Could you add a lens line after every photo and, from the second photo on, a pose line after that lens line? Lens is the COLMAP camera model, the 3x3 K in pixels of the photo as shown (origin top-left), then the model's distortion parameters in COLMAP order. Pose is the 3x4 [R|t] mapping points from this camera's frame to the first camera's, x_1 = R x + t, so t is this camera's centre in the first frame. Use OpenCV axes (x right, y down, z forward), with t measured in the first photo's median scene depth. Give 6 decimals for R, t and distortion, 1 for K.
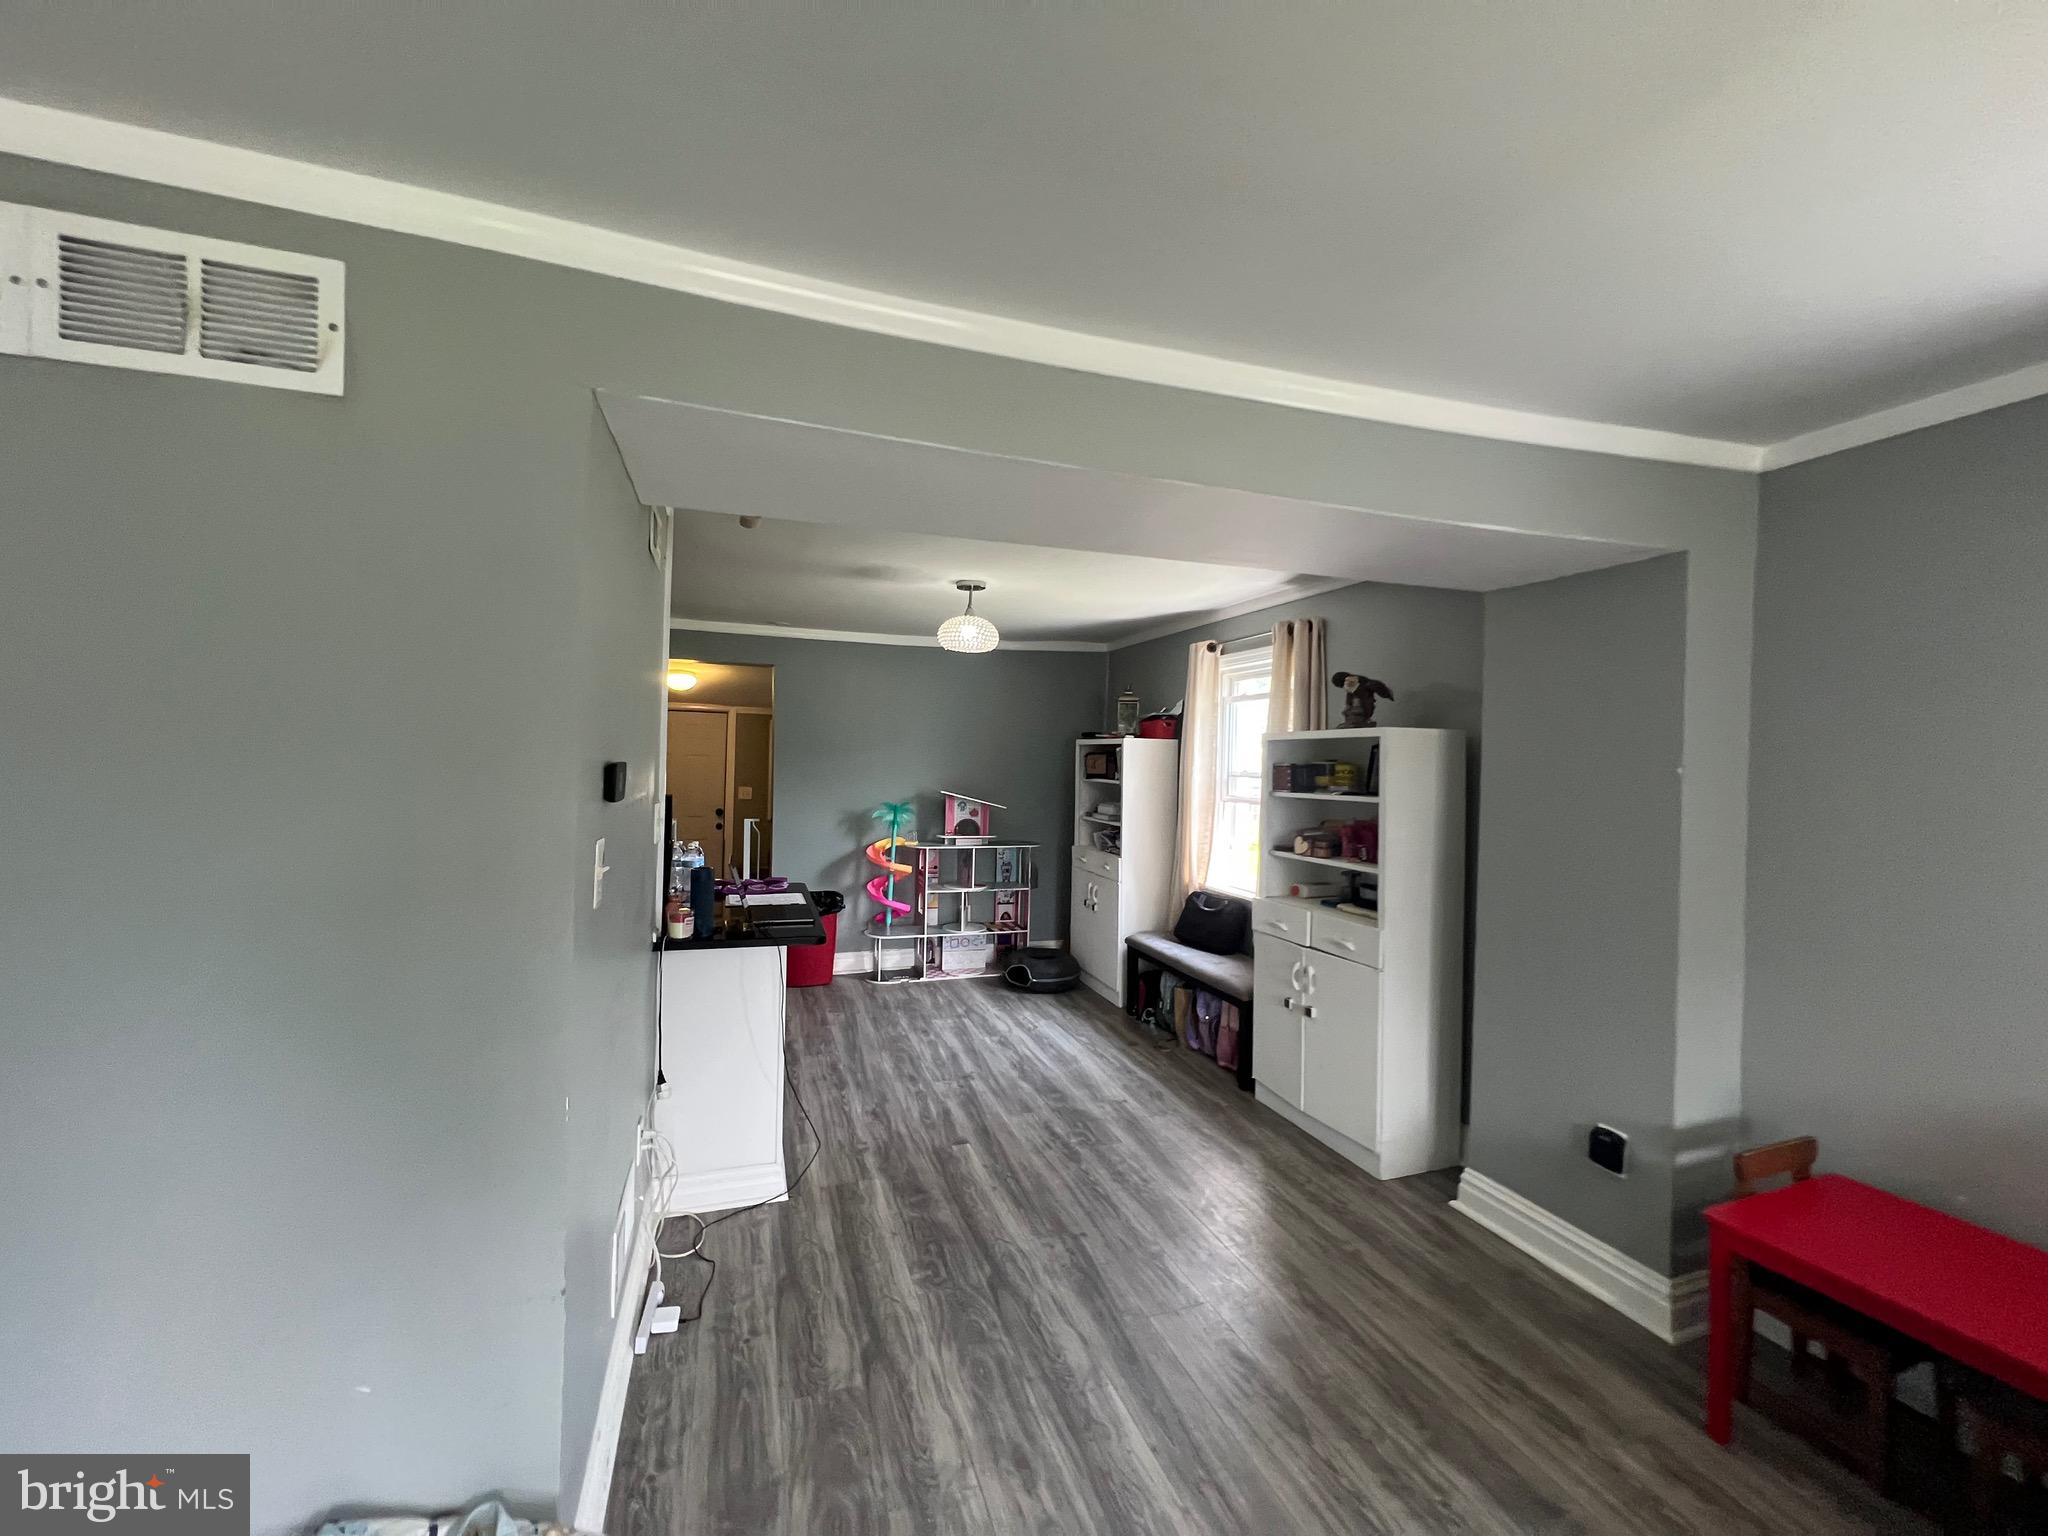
lens RADIAL K [[815.6, 0, 1023.8], [0, 815.6, 768.5], [0, 0, 1]] dist [0.003847, 0.000333]
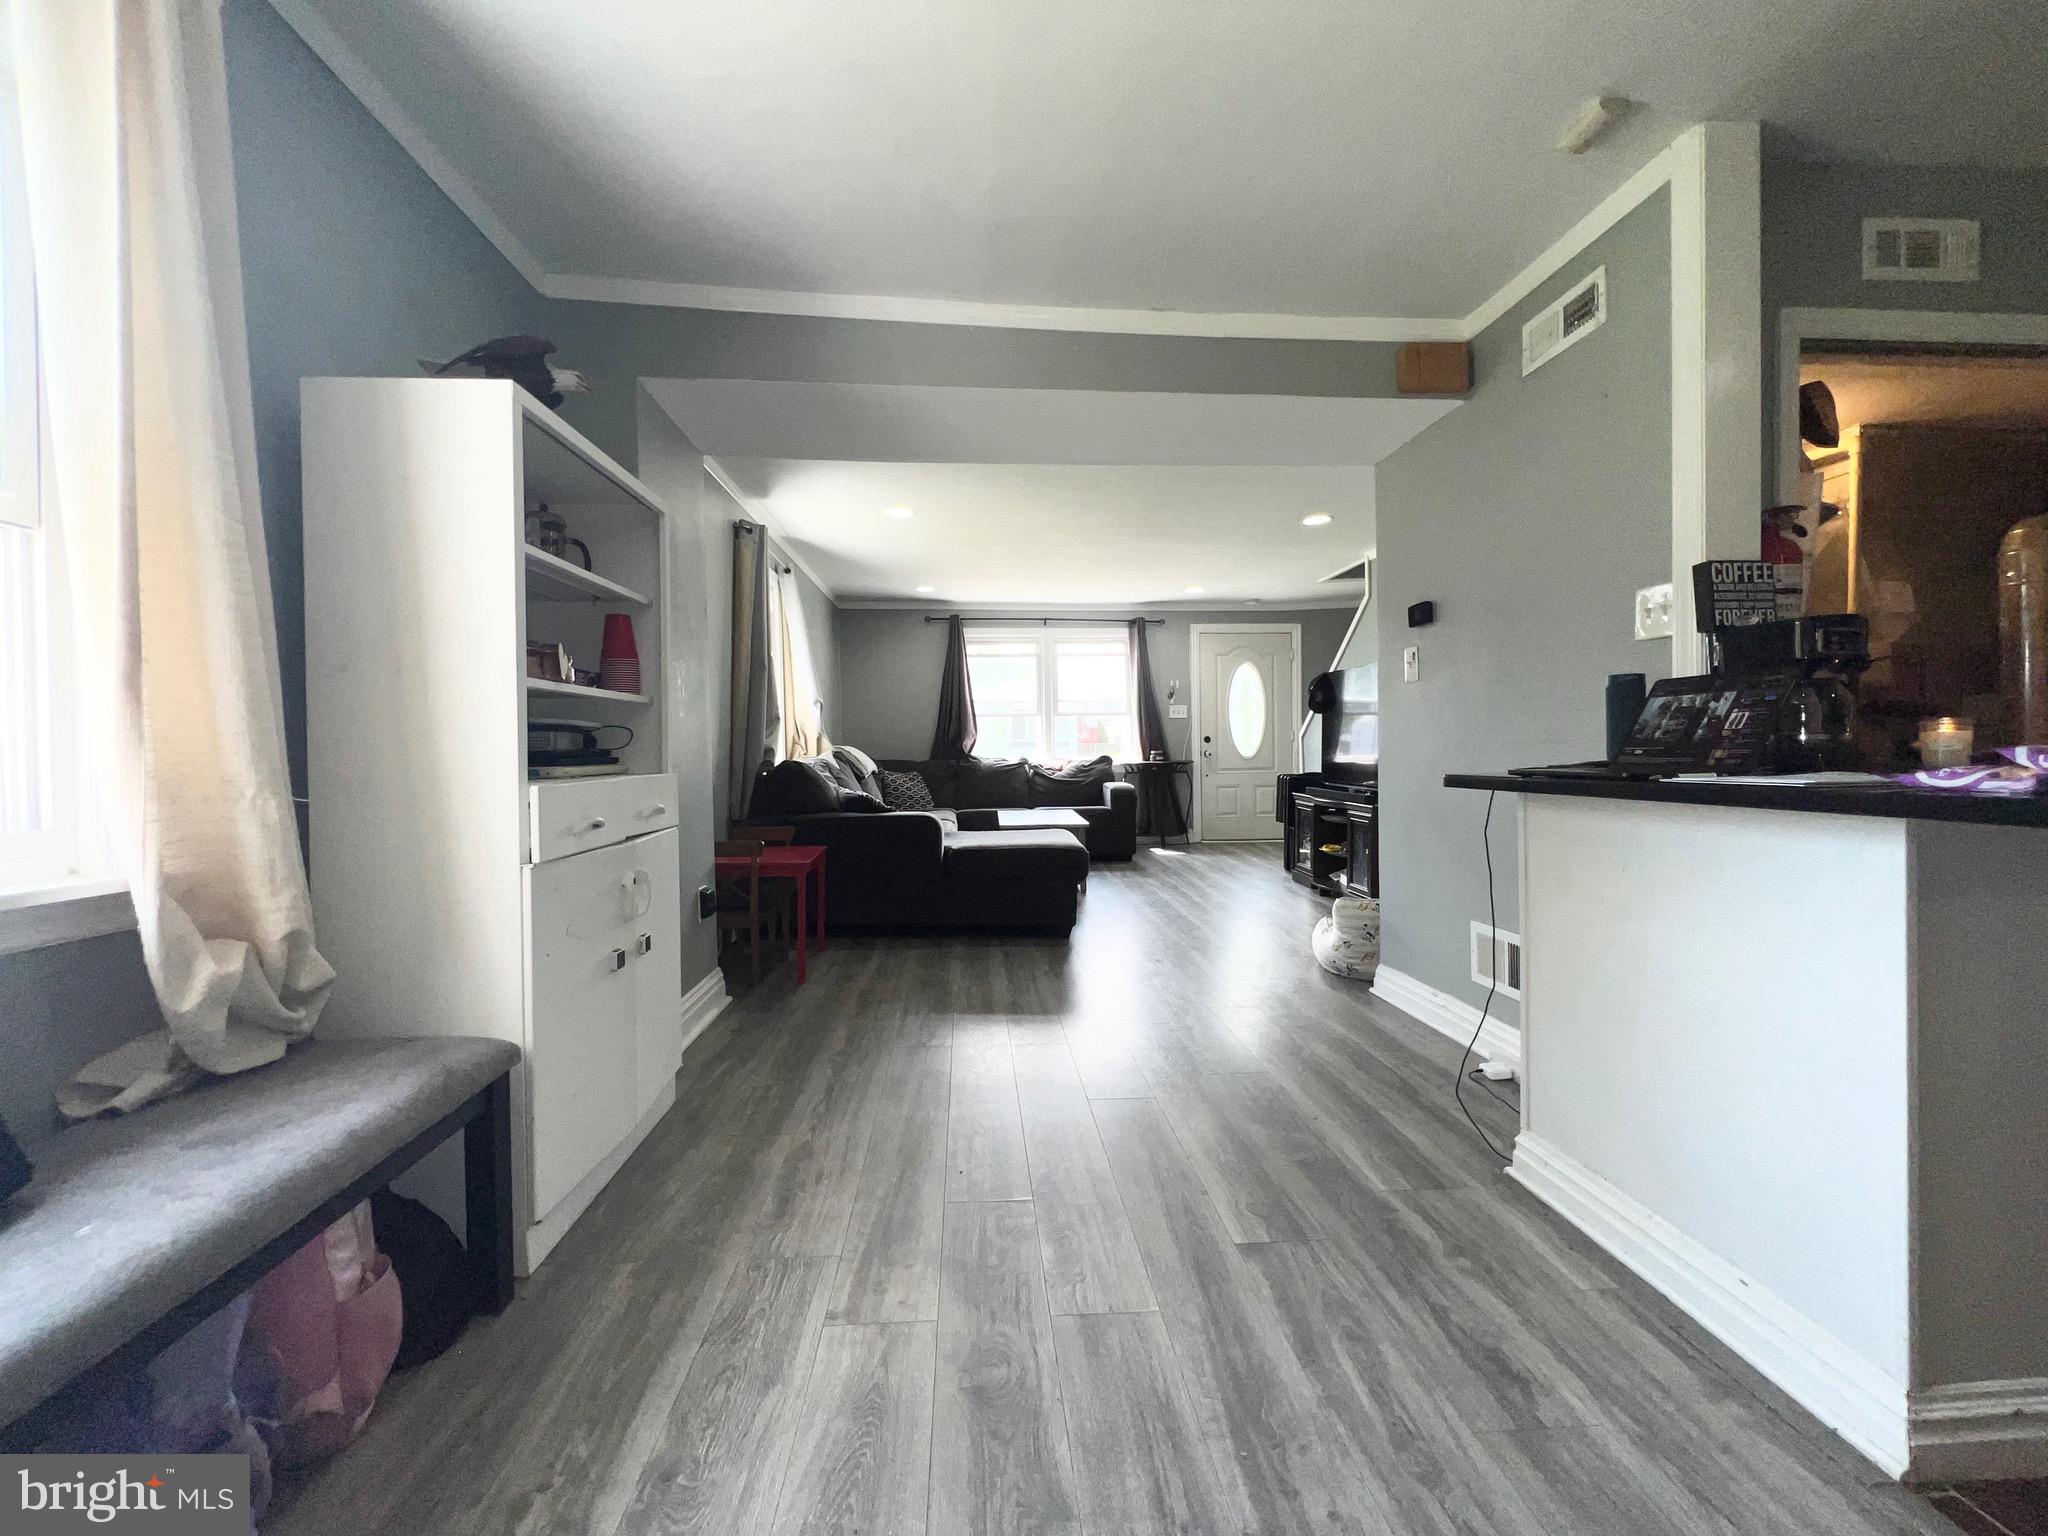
lens RADIAL K [[815.6, 0, 1023.1], [0, 815.6, 758.6], [0, 0, 1]] dist [0.003847, 0.000333]
pose [[-0.964053, -0.014995, 0.265286, -0.065009], [-0.009651, 0.999724, 0.021438, 0.142099], [-0.265534, 0.018107, -0.963931, 1.413036]]
